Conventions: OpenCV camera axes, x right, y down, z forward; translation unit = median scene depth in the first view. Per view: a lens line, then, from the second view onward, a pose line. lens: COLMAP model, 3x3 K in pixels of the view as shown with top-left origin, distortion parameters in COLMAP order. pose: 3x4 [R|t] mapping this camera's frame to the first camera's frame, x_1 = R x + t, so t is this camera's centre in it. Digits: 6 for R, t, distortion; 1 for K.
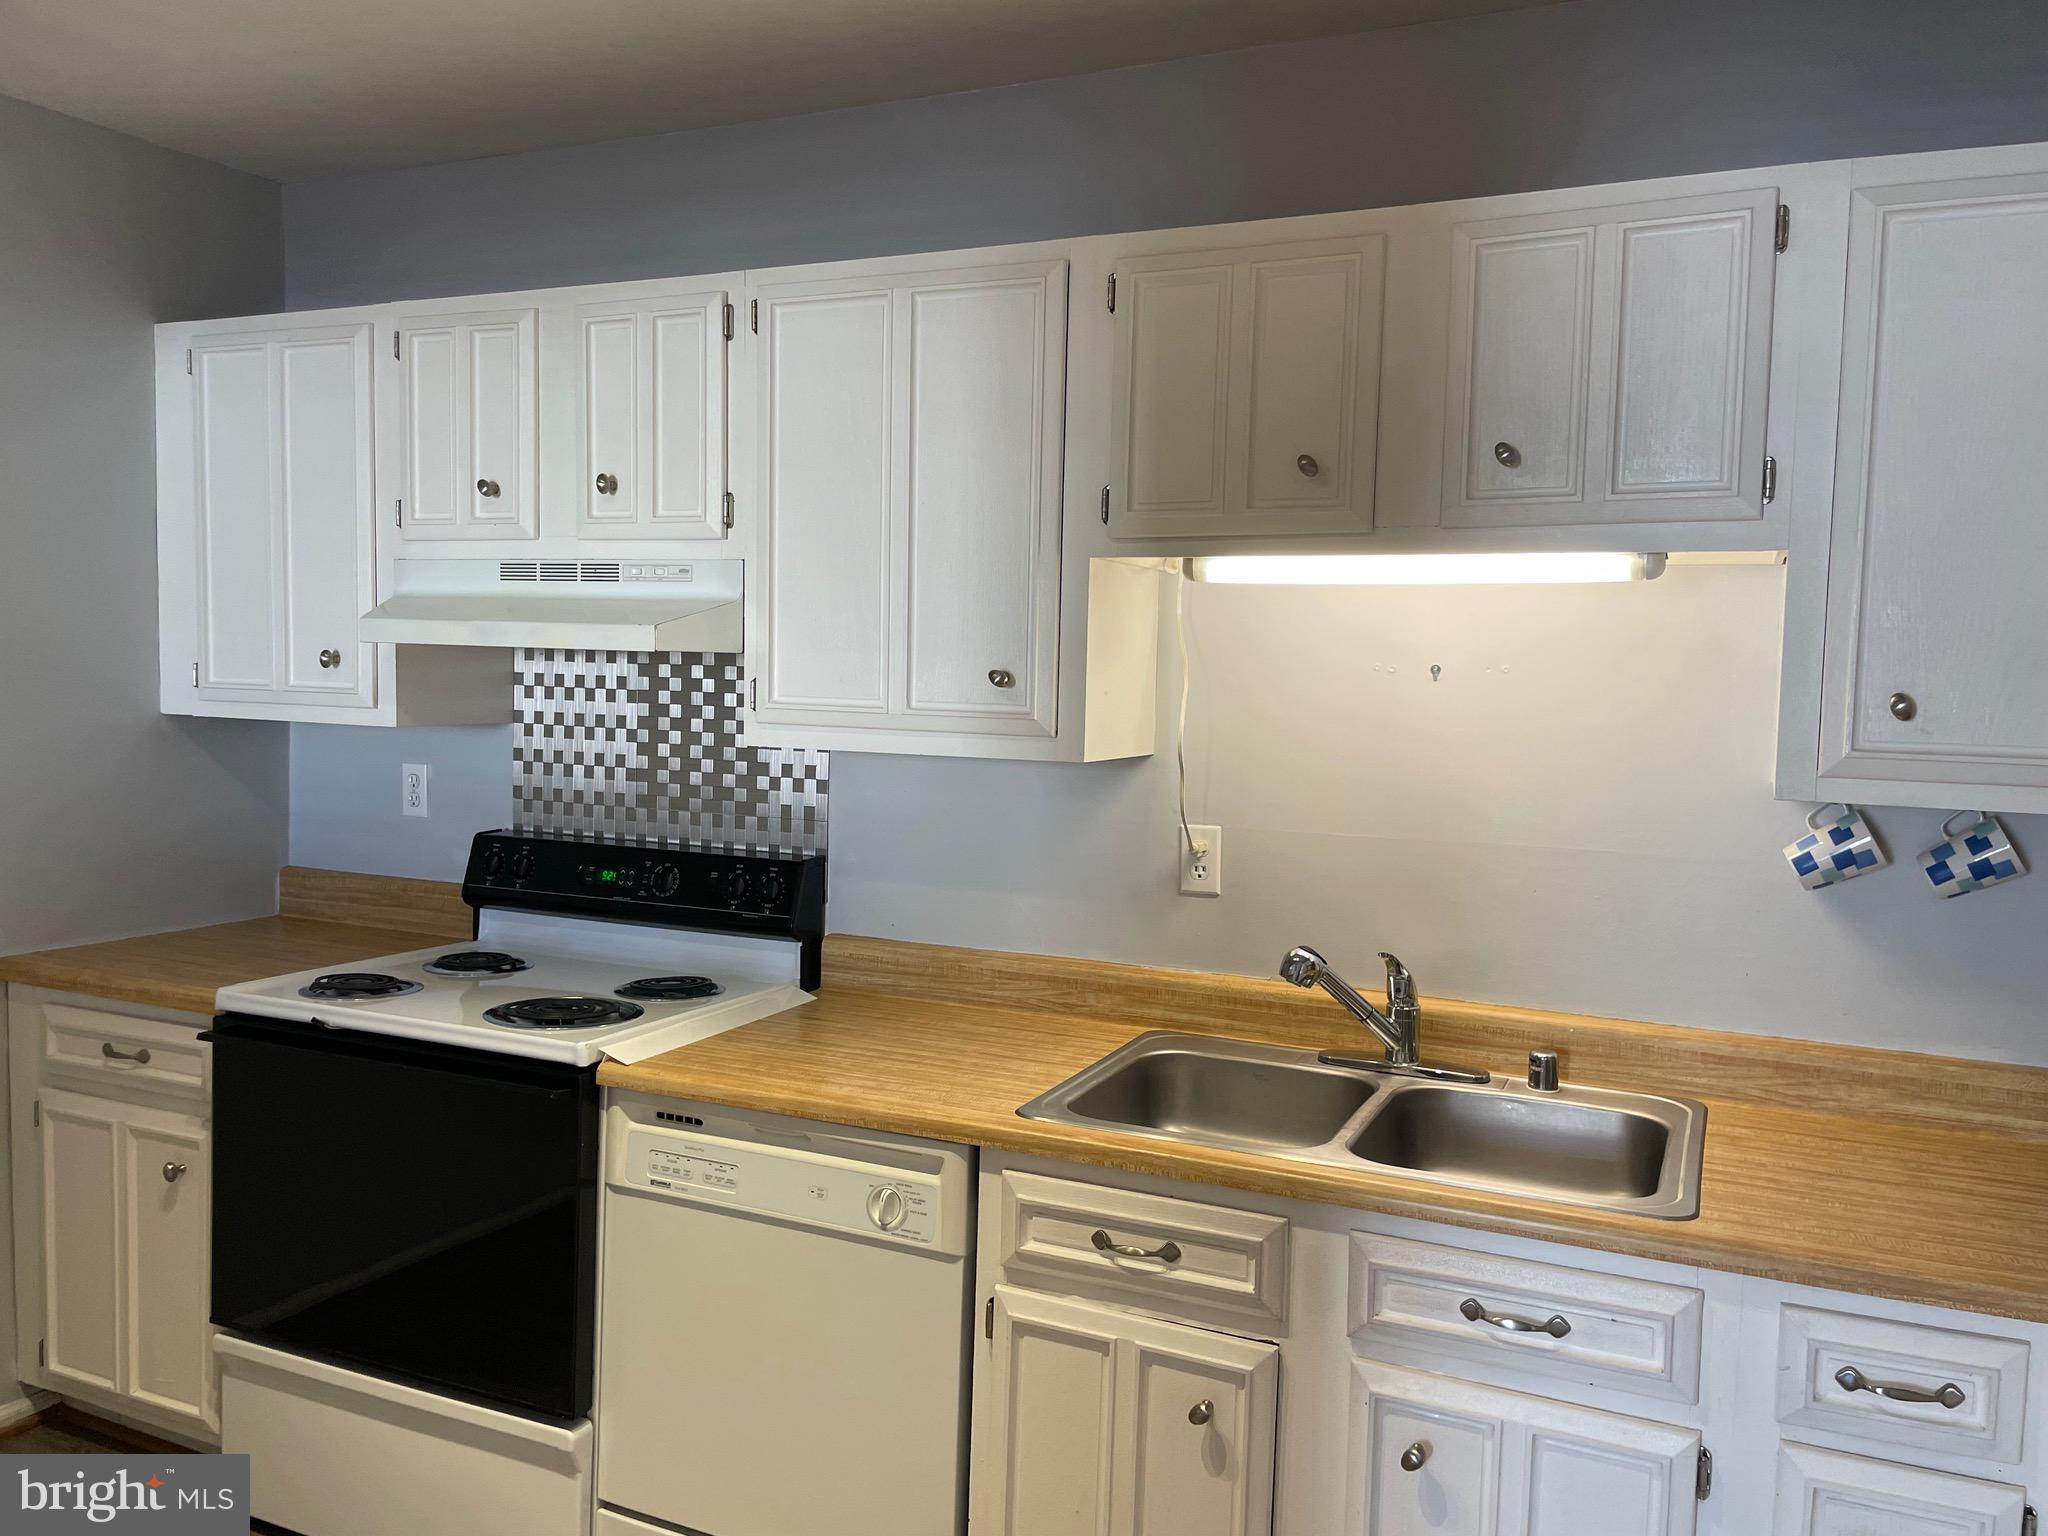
lens RADIAL K [[1559.7, 0, 1024.0], [0, 1559.7, 768.0], [0, 0, 1]] dist [0.105396, -0.135259]
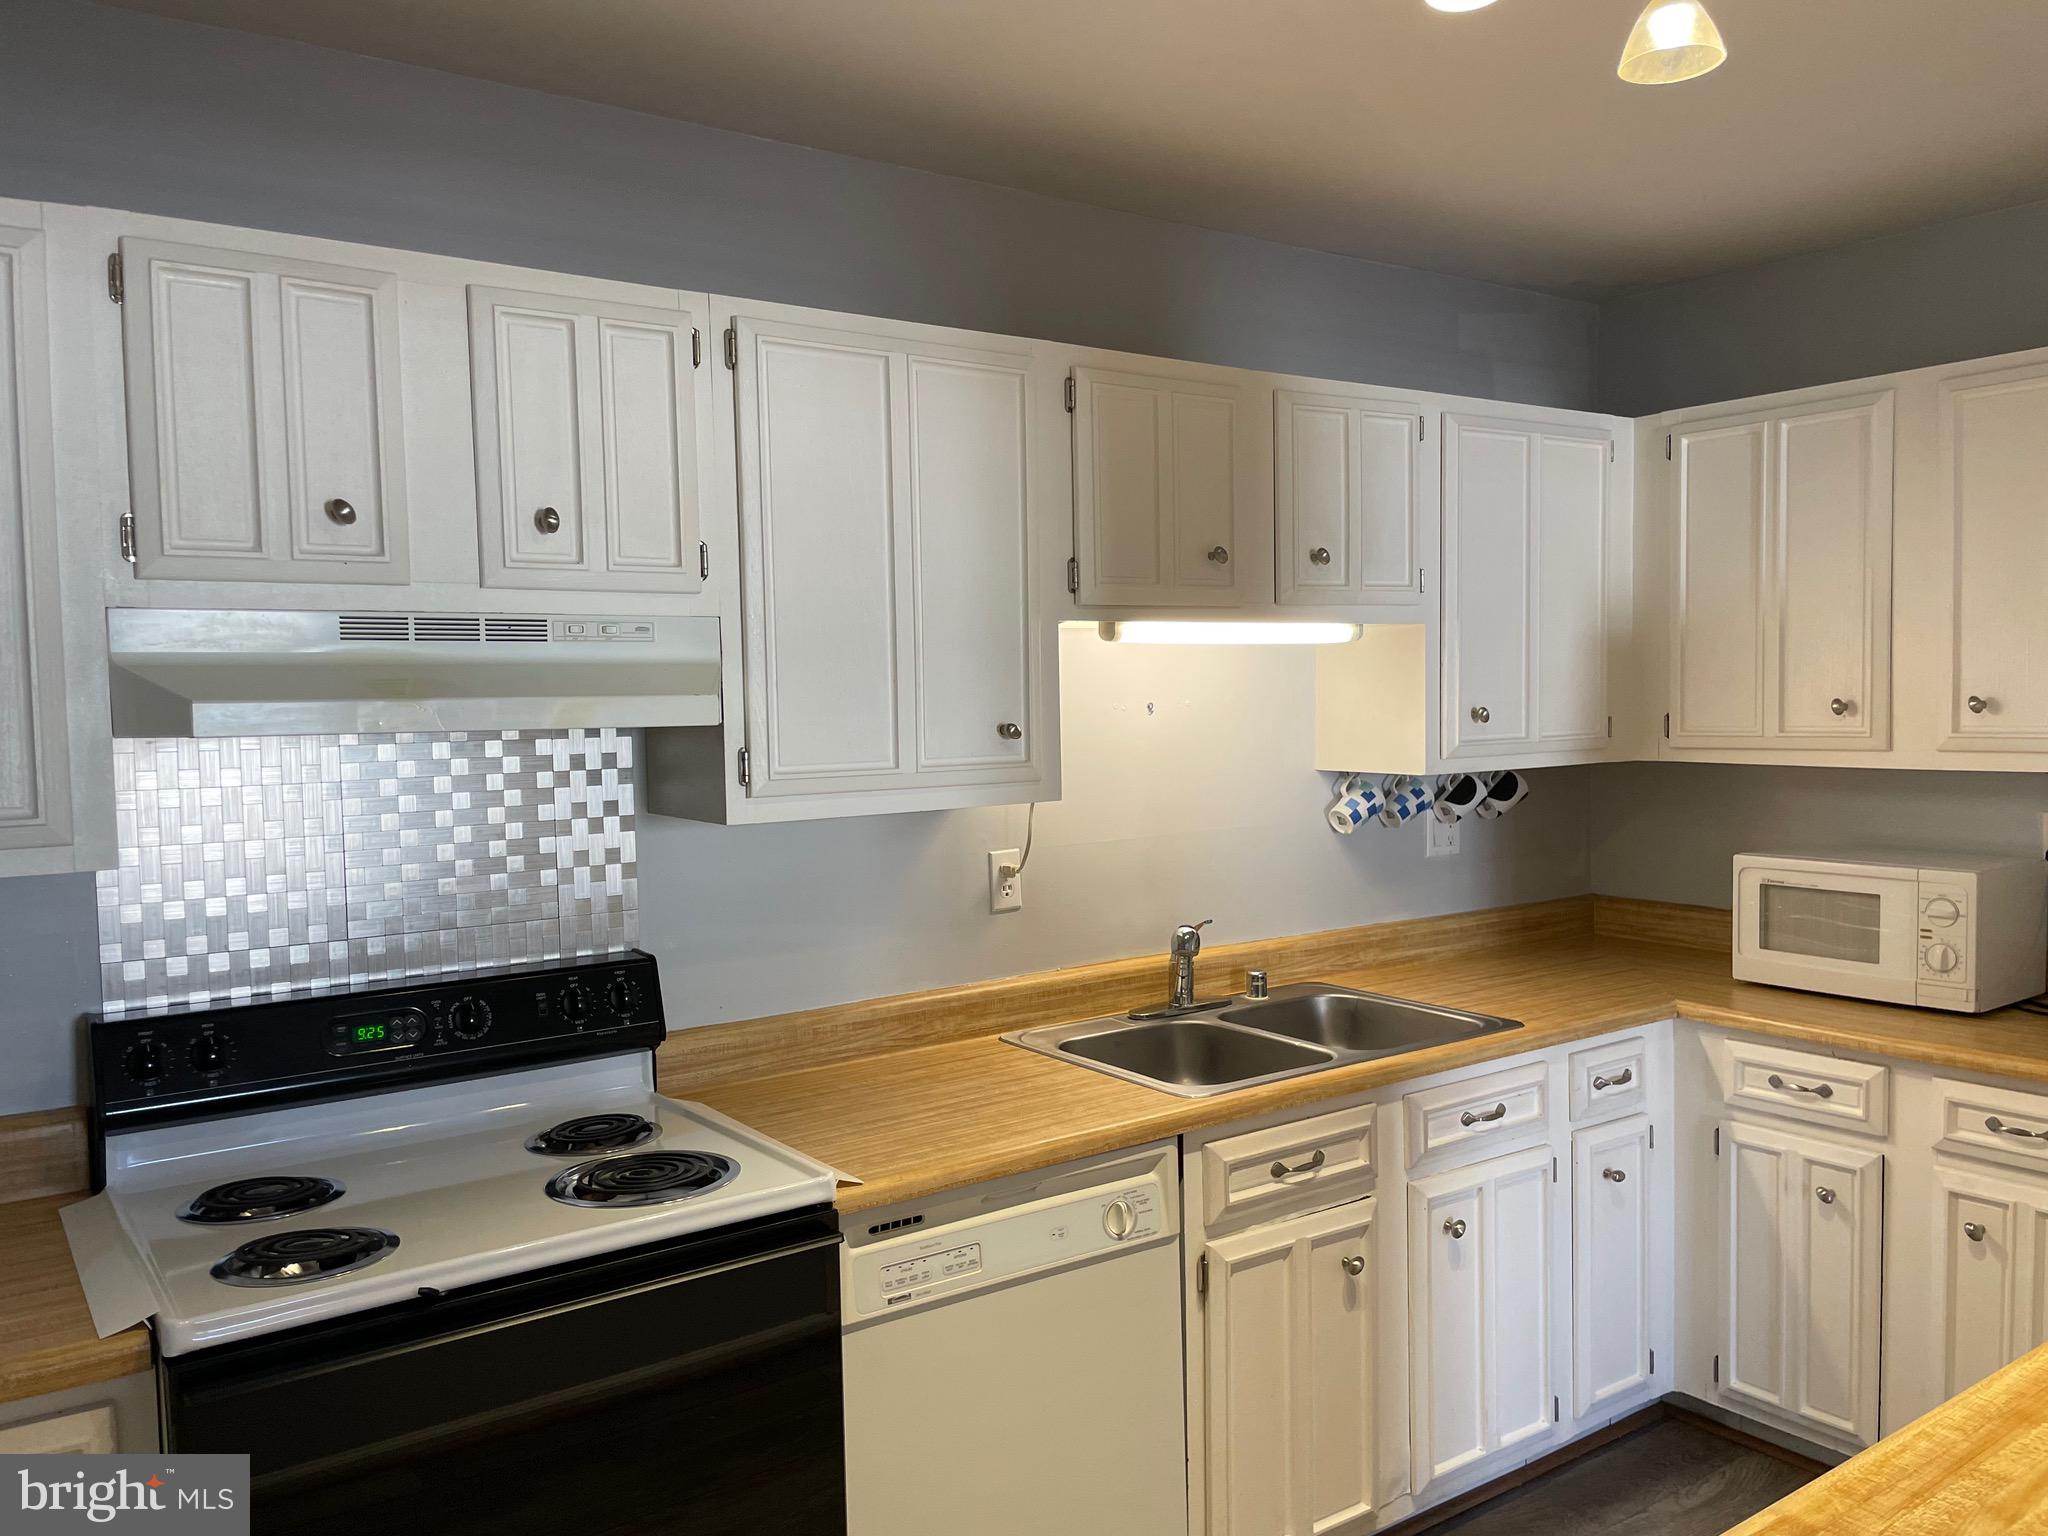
lens RADIAL K [[1559.7, 0, 1024.0], [0, 1559.7, 768.0], [0, 0, 1]] dist [0.105396, -0.135259]
pose [[0.501398, -0.078636, 0.861636, -0.959717], [0.088986, 0.995267, 0.039050, -0.074415], [-0.860628, 0.057094, 0.506023, 0.451374]]
